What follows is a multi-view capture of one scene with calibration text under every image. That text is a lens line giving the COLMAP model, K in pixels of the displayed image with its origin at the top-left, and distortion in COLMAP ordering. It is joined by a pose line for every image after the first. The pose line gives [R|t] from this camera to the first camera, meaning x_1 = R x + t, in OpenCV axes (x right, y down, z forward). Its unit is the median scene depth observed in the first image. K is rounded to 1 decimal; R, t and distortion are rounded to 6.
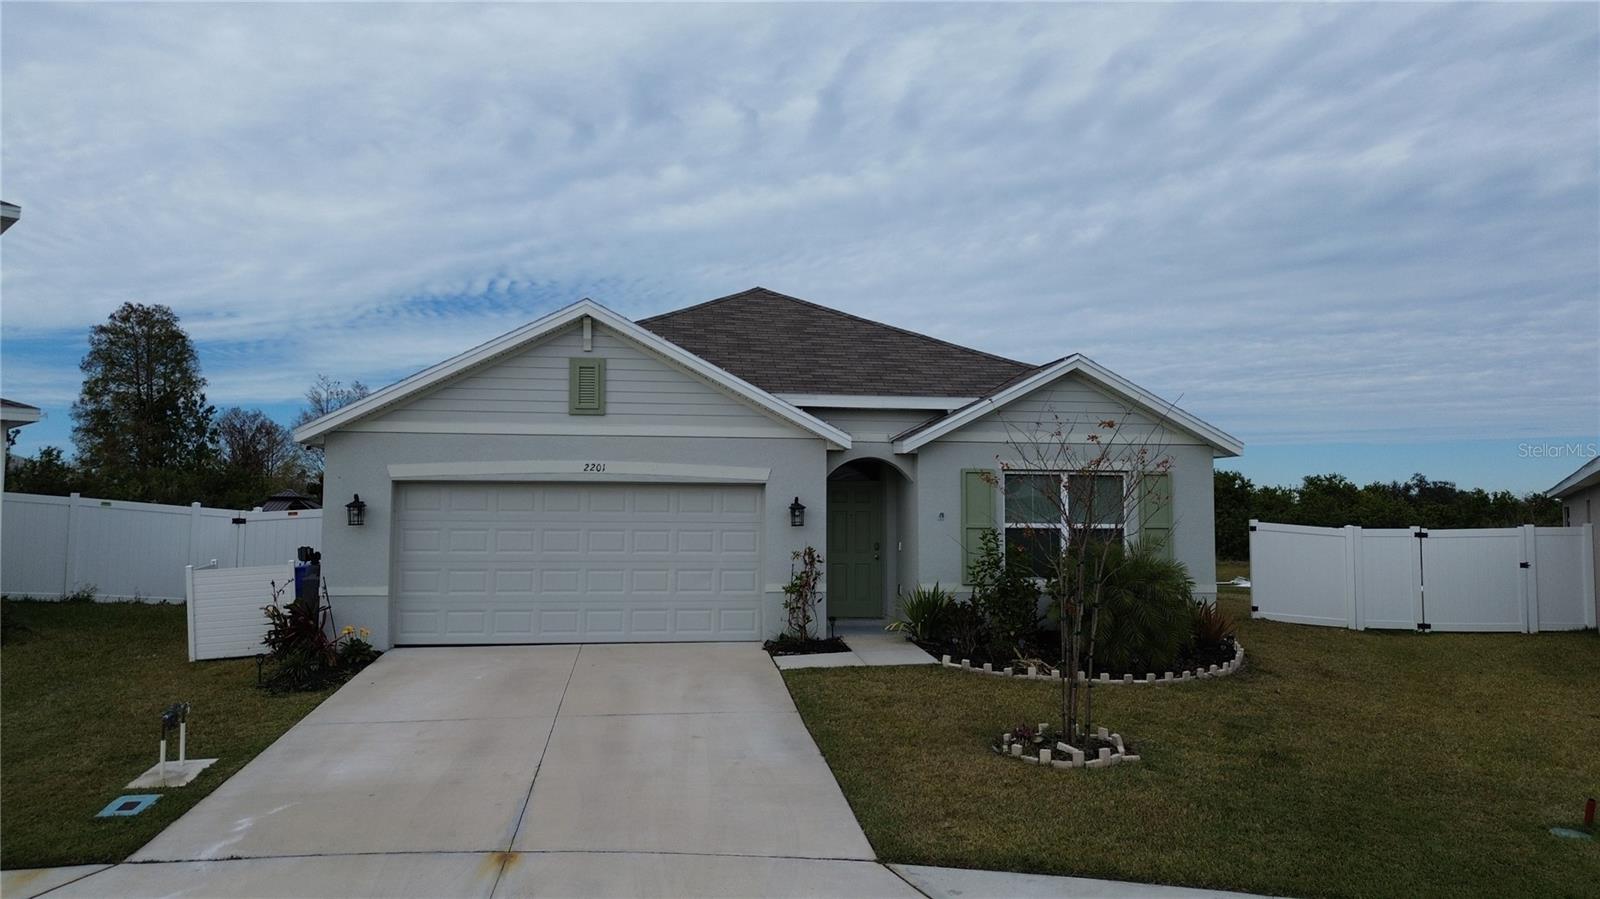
lens RADIAL K [[1128.0, 0, 797.9], [0, 1128.0, 449.8], [0, 0, 1]] dist [0.078967, -0.072554]
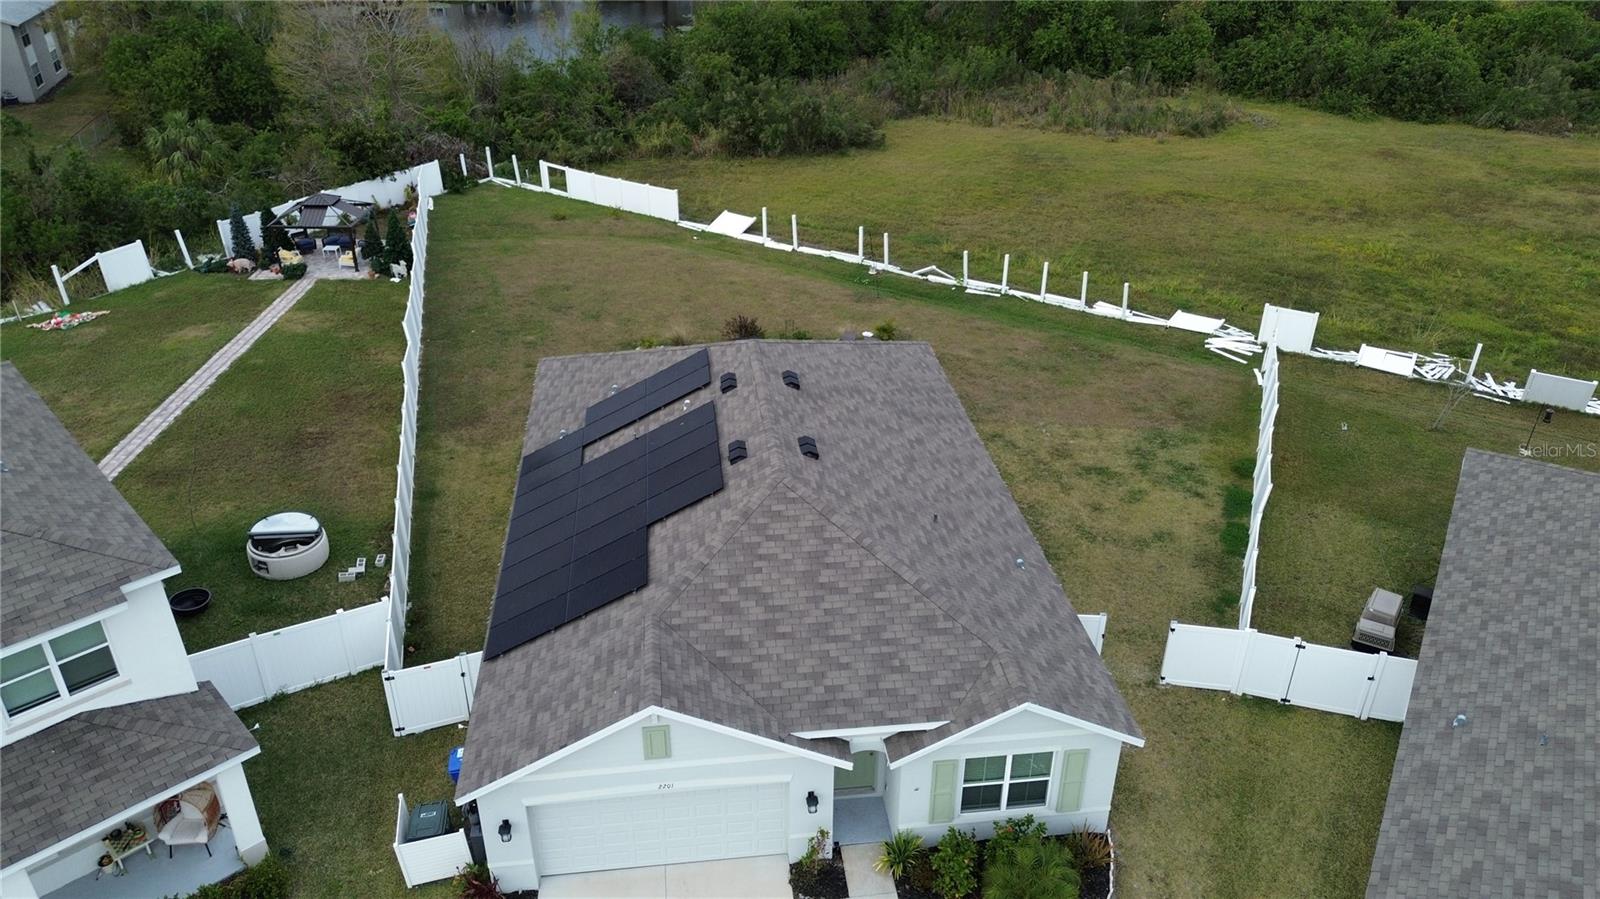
lens RADIAL K [[1128.0, 0, 797.9], [0, 1128.0, 449.8], [0, 0, 1]] dist [0.078967, -0.072554]
pose [[0.999914, 0.003981, -0.012496, -0.002690], [0.003464, 0.838802, 0.544426, -1.078911], [0.012649, -0.544422, 0.838716, 0.057642]]
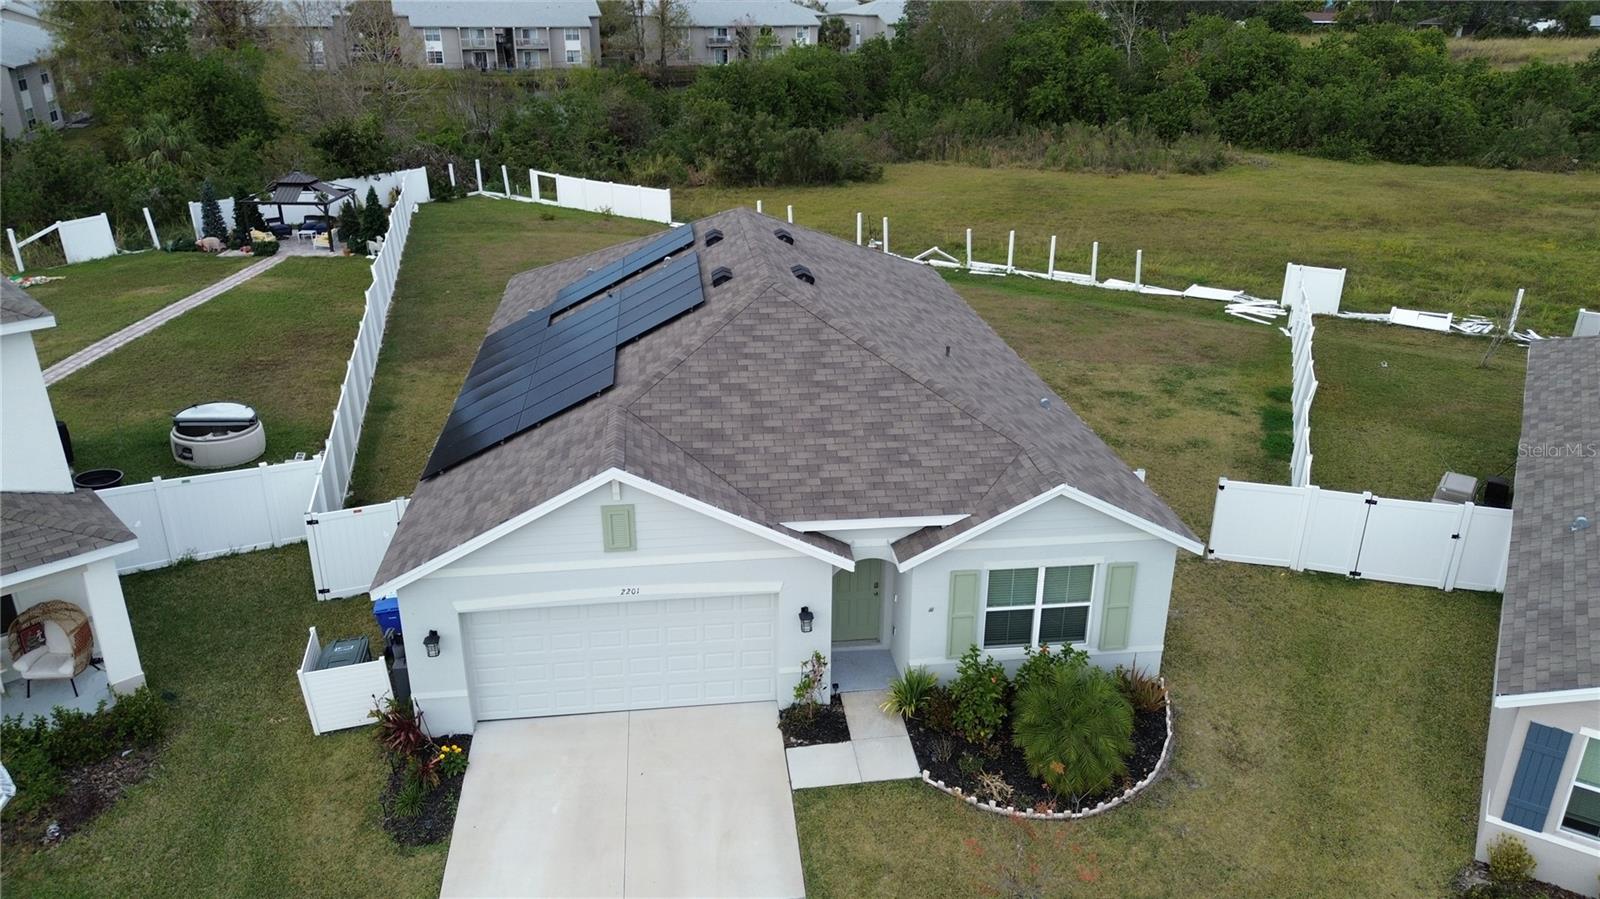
lens RADIAL K [[1128.0, 0, 797.9], [0, 1128.0, 449.8], [0, 0, 1]] dist [0.078967, -0.072554]
pose [[0.999932, 0.003414, -0.011175, 0.003166], [0.001905, 0.895940, 0.444170, -0.619264], [0.011529, -0.444161, 0.895873, 0.035458]]
